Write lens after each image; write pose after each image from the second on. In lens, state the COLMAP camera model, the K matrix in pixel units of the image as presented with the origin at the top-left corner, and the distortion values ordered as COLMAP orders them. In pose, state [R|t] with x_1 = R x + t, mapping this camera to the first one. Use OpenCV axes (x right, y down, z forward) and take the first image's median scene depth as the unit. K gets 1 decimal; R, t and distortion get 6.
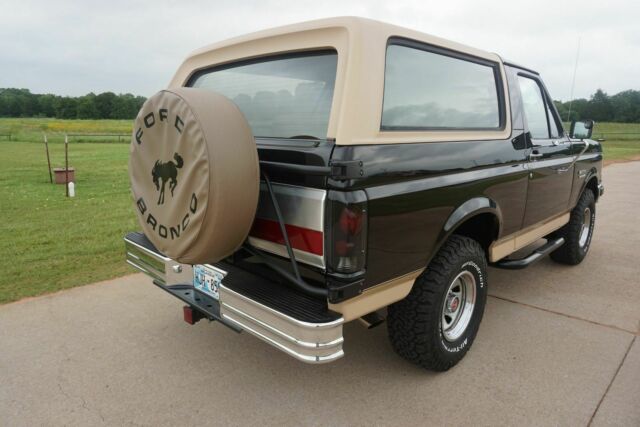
lens RADIAL K [[436.1, 0, 320.0], [0, 436.1, 213.5], [0, 0, 1]] dist [-0.055258, 0.027484]
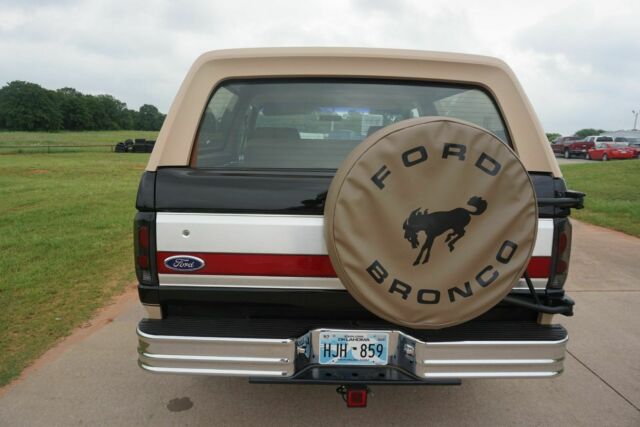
lens RADIAL K [[436.1, 0, 320.0], [0, 436.1, 213.5], [0, 0, 1]] dist [-0.055258, 0.027484]
pose [[0.701161, -0.126612, 0.701671, -1.065626], [0.130815, 0.990246, 0.047963, -0.177065], [-0.700899, 0.058159, 0.710885, 0.585426]]
